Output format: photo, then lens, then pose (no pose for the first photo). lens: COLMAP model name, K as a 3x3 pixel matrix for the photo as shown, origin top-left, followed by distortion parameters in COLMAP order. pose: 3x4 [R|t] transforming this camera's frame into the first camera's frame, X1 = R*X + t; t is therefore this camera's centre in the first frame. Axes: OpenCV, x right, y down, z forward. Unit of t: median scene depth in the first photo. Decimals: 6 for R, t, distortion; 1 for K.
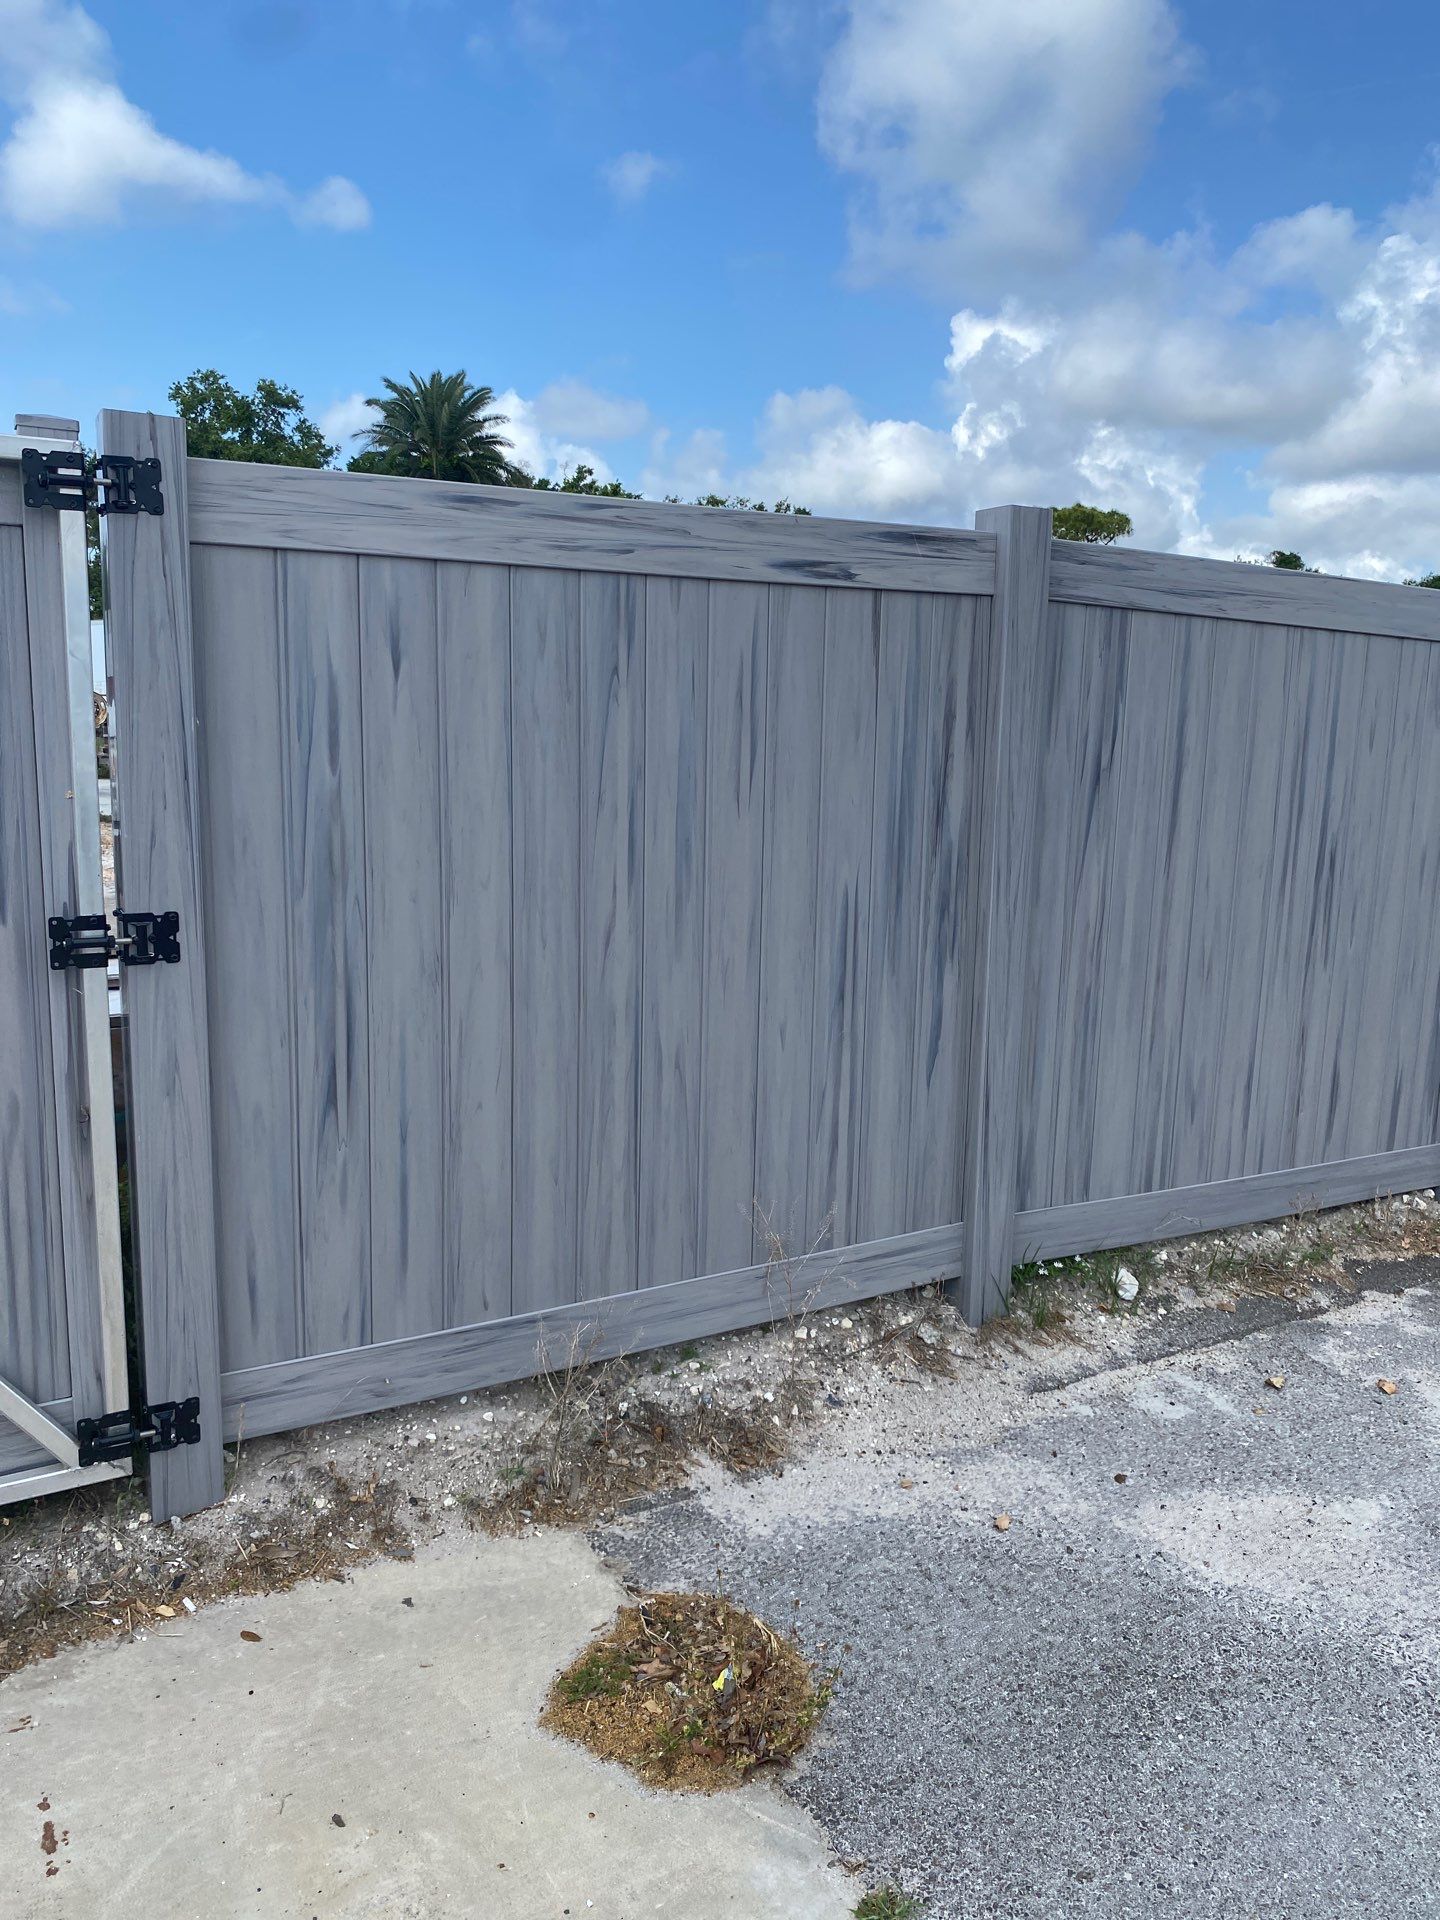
lens RADIAL K [[1461.9, 0, 731.0], [0, 1461.9, 952.8], [0, 0, 1]] dist [0.011832, -0.017861]
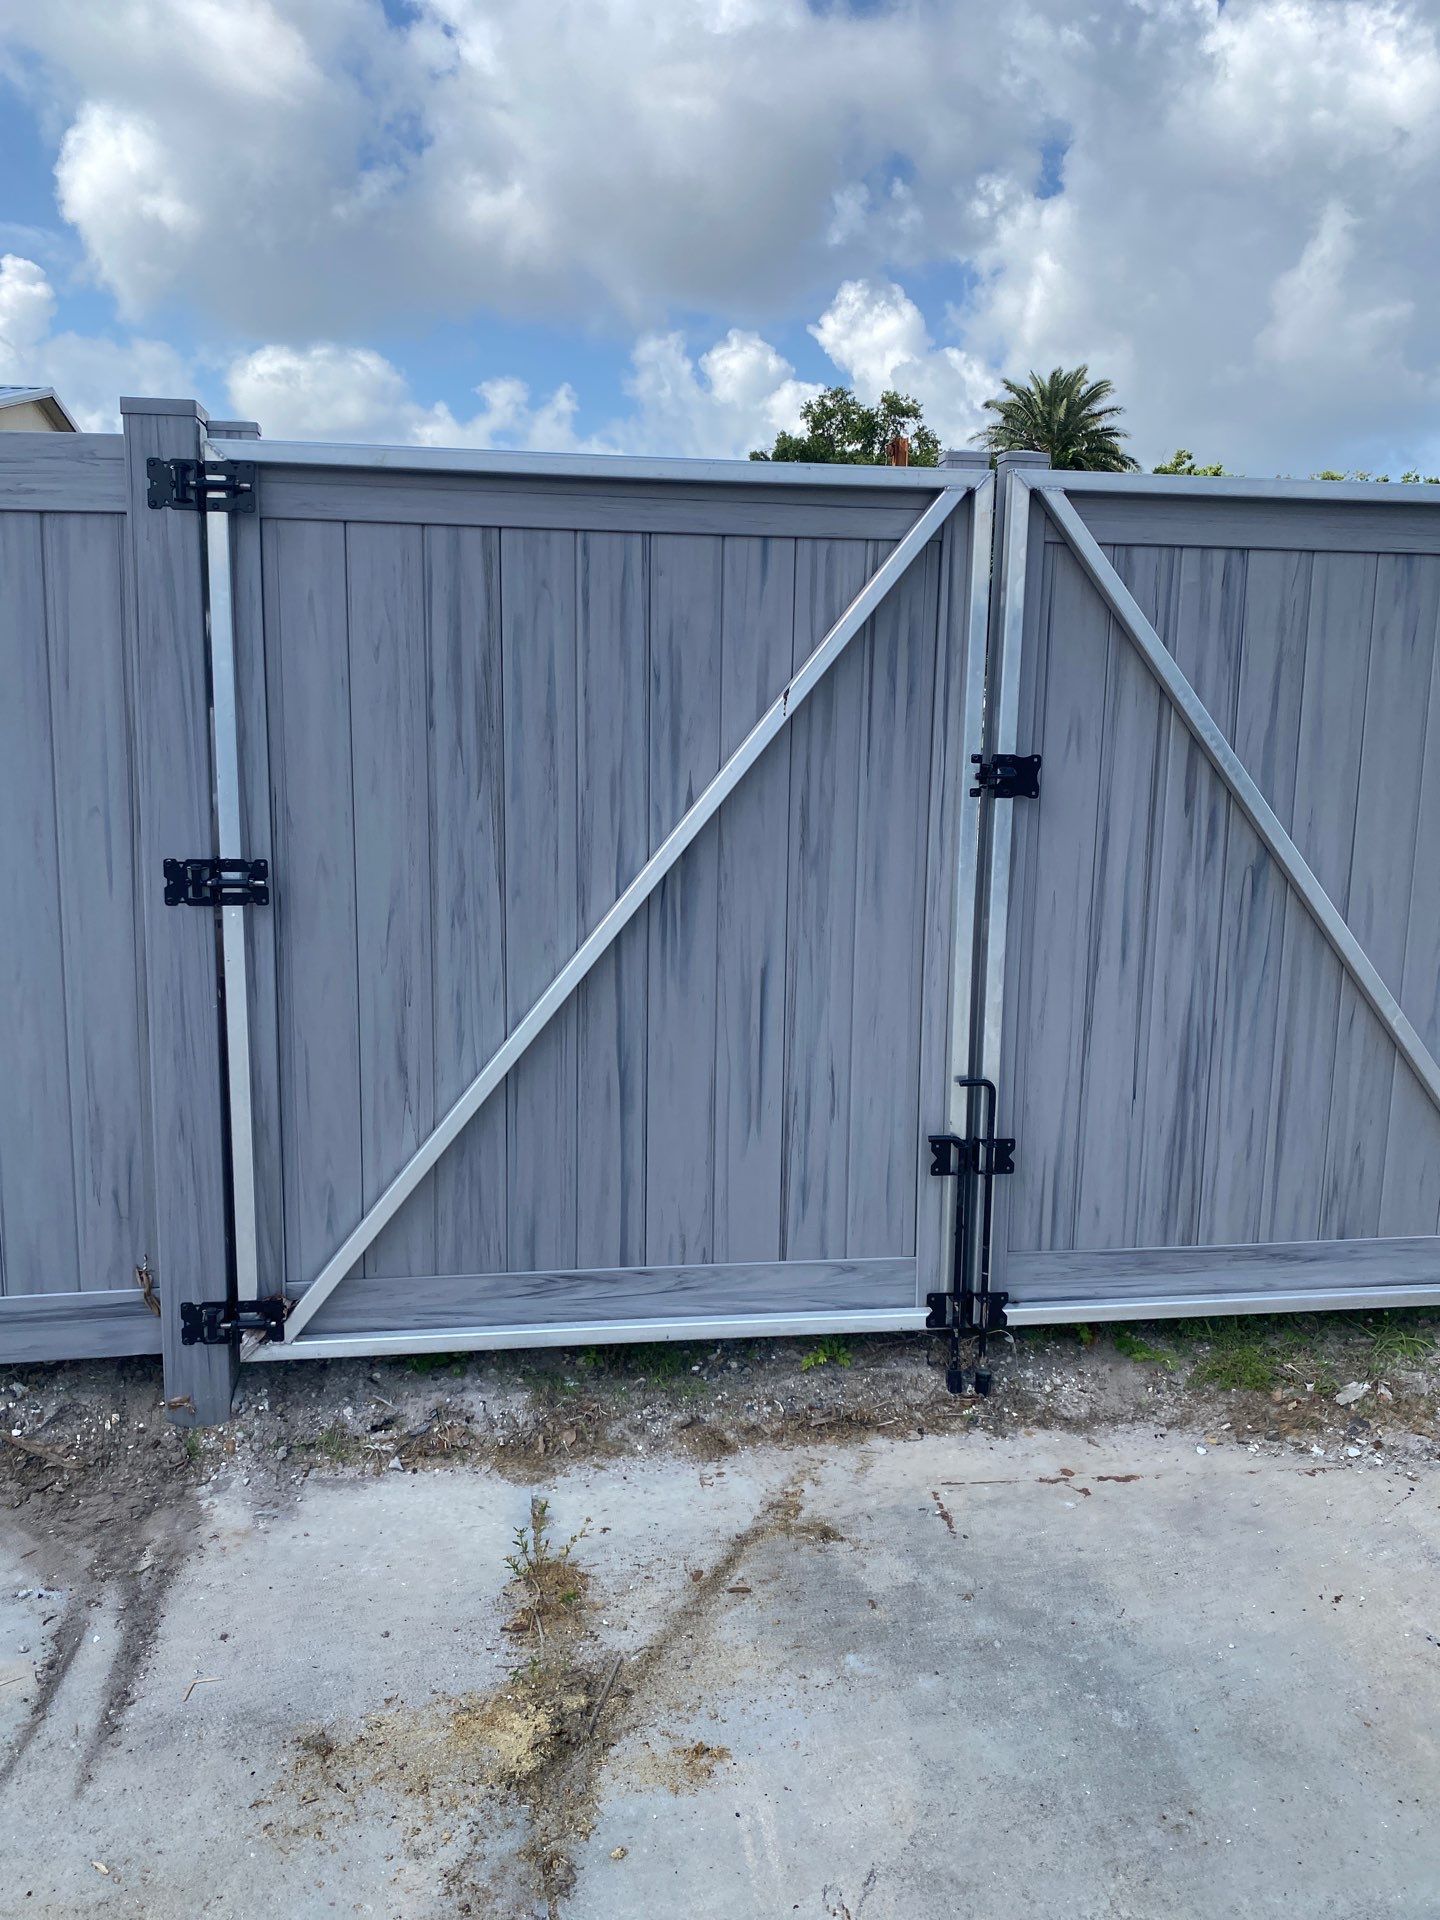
lens RADIAL K [[1461.9, 0, 706.7], [0, 1461.9, 927.6], [0, 0, 1]] dist [0.011832, -0.017861]
pose [[0.929489, 0.048871, -0.365598, -0.618921], [-0.053457, 0.998567, -0.002427, 0.080166], [0.364956, 0.021800, 0.930770, -0.415976]]
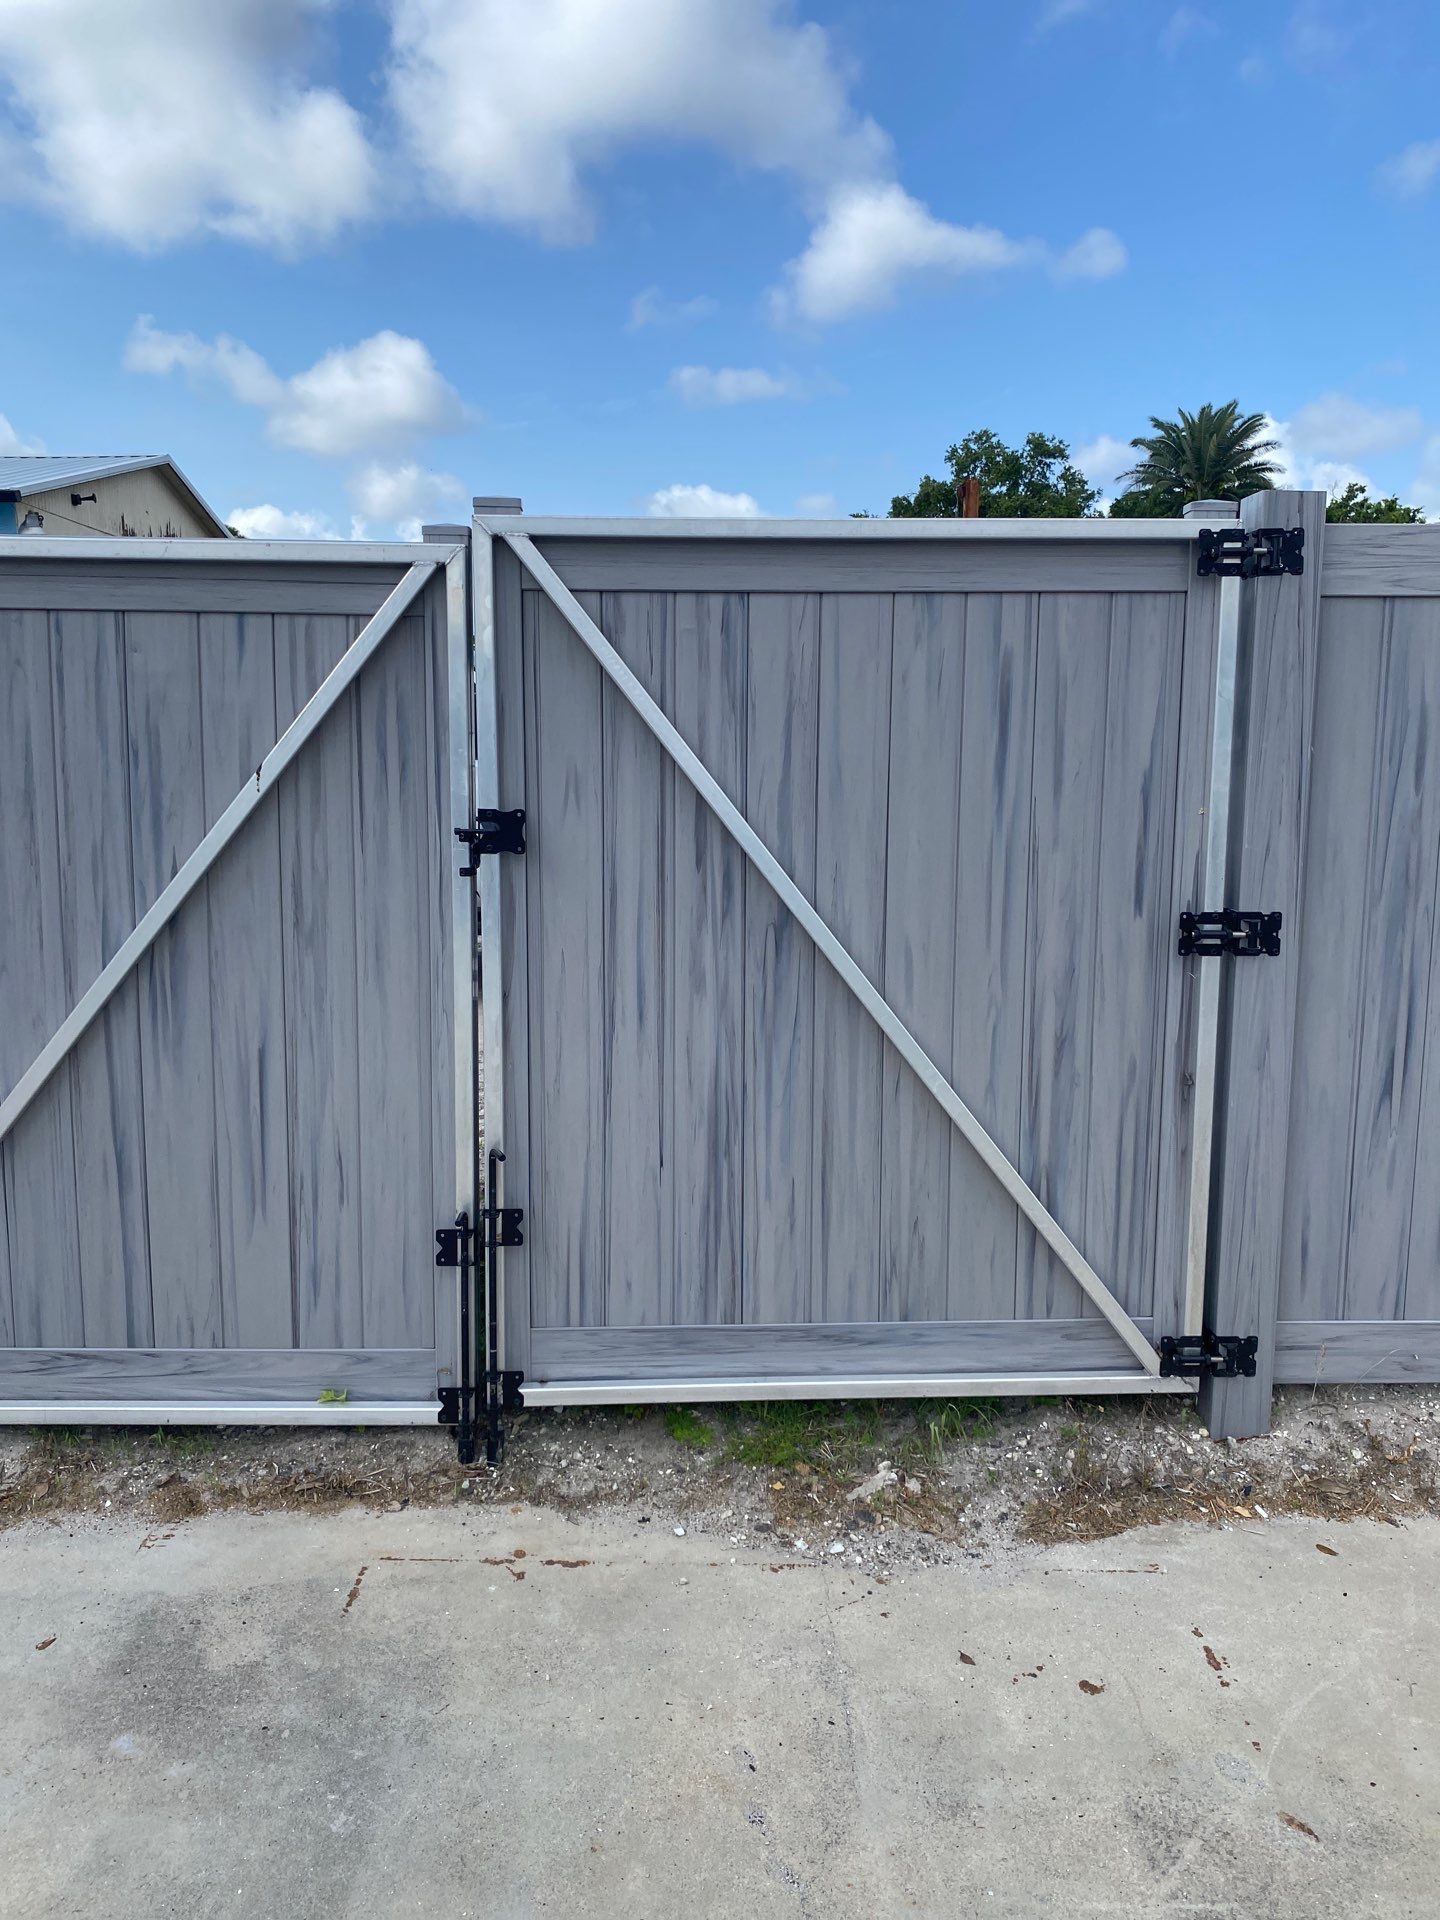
lens RADIAL K [[1461.9, 0, 711.5], [0, 1461.9, 941.4], [0, 0, 1]] dist [0.011832, -0.017861]
pose [[0.880086, 0.045340, -0.472645, -0.192569], [-0.060768, 0.998000, -0.017417, 0.036347], [0.470910, 0.044051, 0.881081, -0.205931]]
